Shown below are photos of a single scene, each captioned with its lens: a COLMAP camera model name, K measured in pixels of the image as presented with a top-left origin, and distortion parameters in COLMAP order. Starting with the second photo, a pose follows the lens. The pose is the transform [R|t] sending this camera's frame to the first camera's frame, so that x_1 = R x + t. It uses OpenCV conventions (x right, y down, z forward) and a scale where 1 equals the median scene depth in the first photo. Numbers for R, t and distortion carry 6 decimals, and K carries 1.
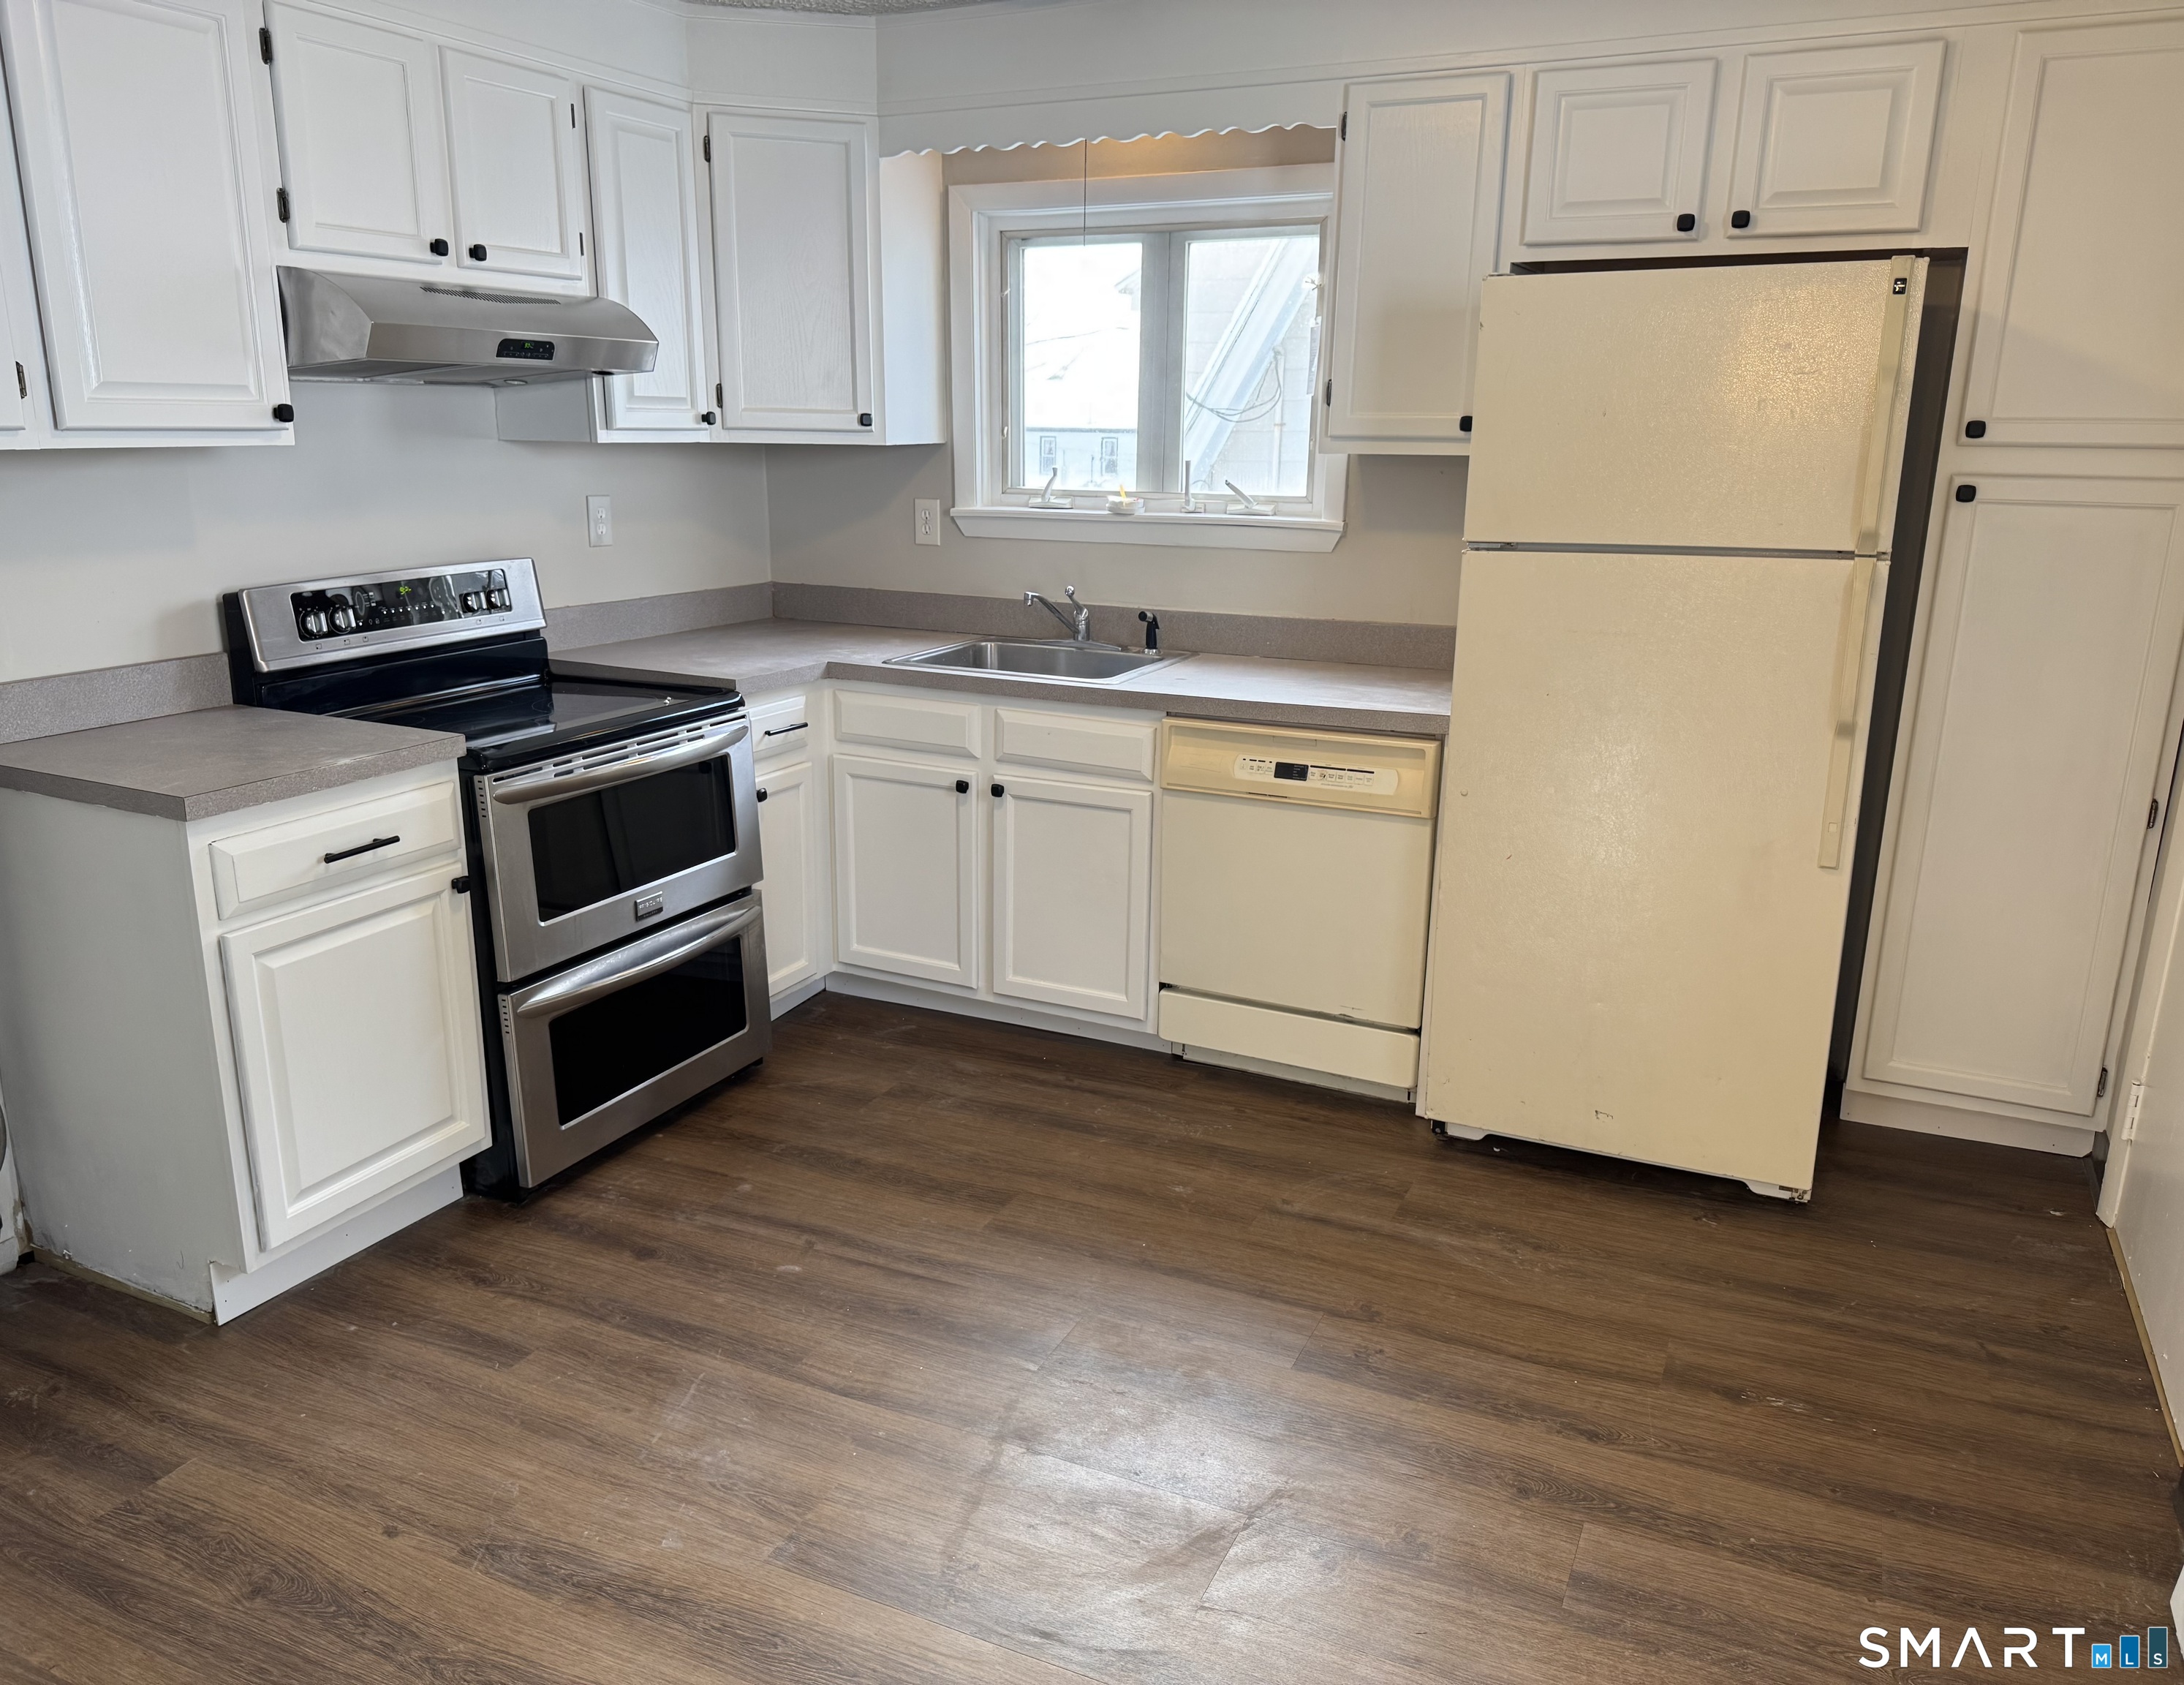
lens RADIAL K [[1619.7, 0, 1052.0], [0, 1619.7, 846.2], [0, 0, 1]] dist [0.079909, -0.123216]
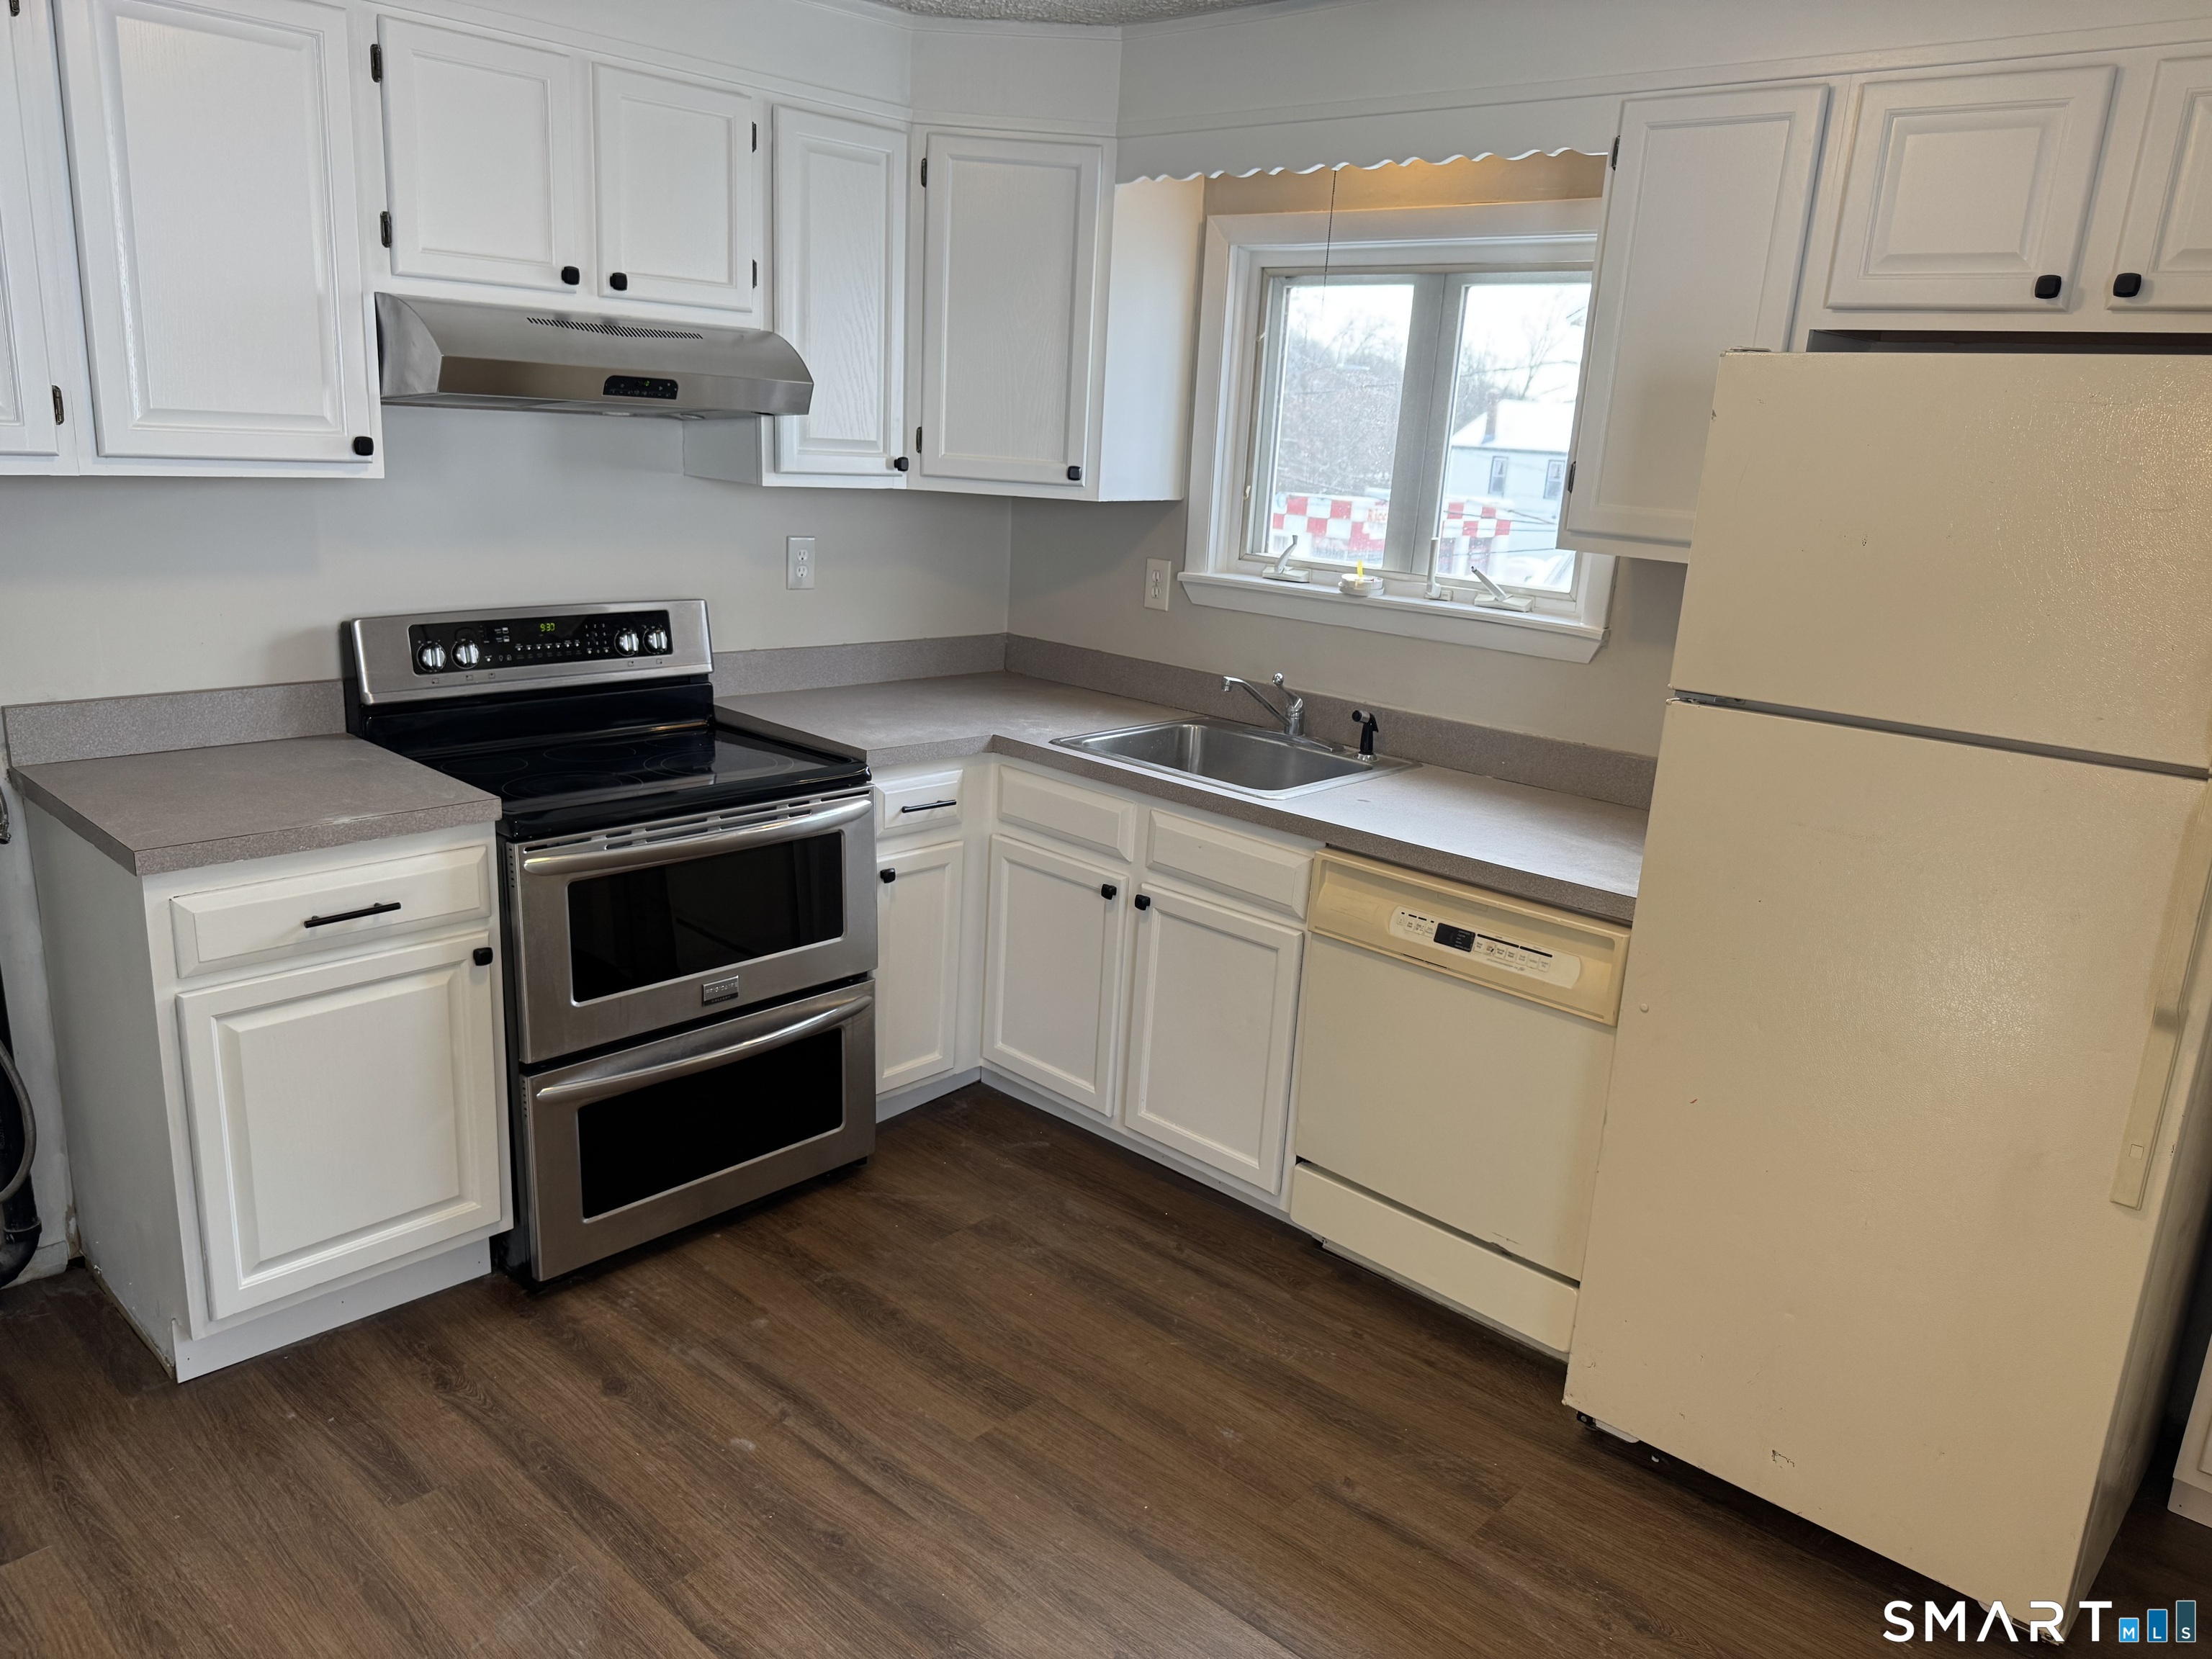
lens RADIAL K [[1574.0, 0, 1106.0], [0, 1574.0, 829.5], [0, 0, 1]] dist [0.079960, -0.118285]
pose [[0.957737, 0.117167, -0.262699, 0.181939], [-0.119533, 0.992805, 0.007014, -0.084508], [0.261631, 0.024684, 0.964852, 0.187594]]
